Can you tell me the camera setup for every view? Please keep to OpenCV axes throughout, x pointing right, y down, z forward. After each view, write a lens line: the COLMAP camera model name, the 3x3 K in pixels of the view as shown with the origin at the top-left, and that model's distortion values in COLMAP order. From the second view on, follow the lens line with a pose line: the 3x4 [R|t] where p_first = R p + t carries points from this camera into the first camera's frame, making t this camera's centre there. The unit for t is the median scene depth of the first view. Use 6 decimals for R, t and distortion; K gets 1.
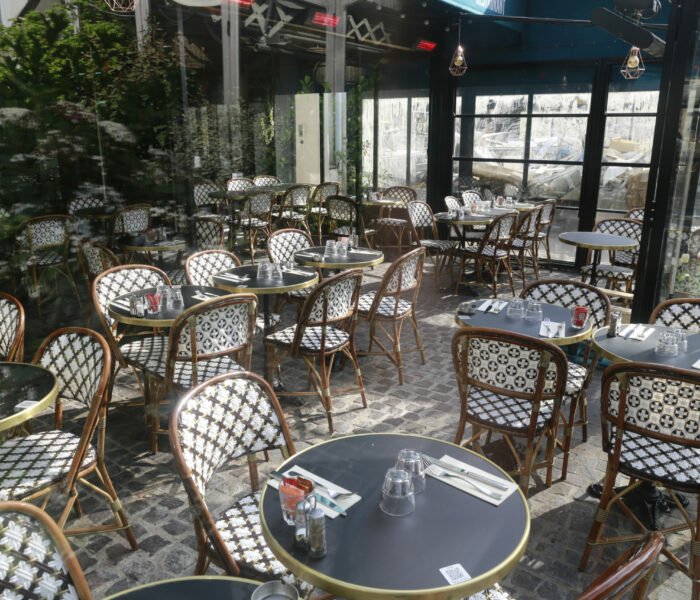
lens RADIAL K [[656.0, 0, 348.9], [0, 656.0, 297.6], [0, 0, 1]] dist [-0.025438, 0.001773]
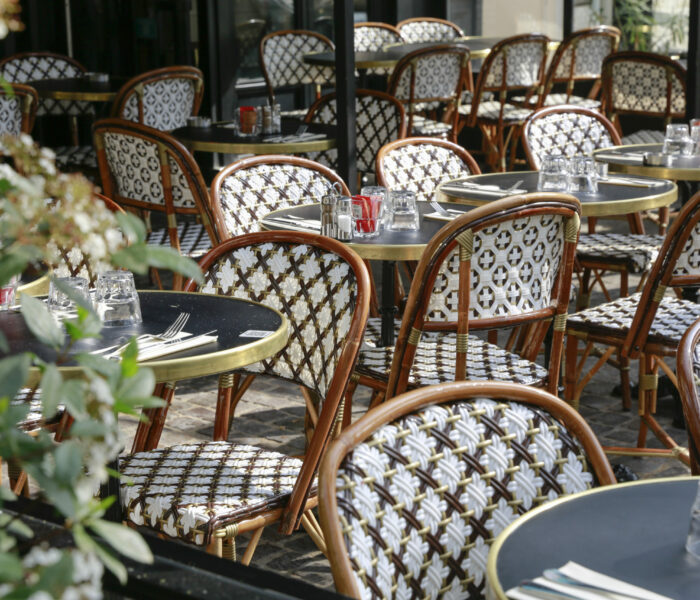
lens RADIAL K [[1783.6, 0, 350.9], [0, 1783.6, 301.6], [0, 0, 1]] dist [0.290392, 0.000000]
pose [[0.994152, 0.008851, -0.107628, -0.146700], [-0.014173, 0.998709, -0.048780, 0.117083], [0.107057, 0.050020, 0.992994, -0.253671]]
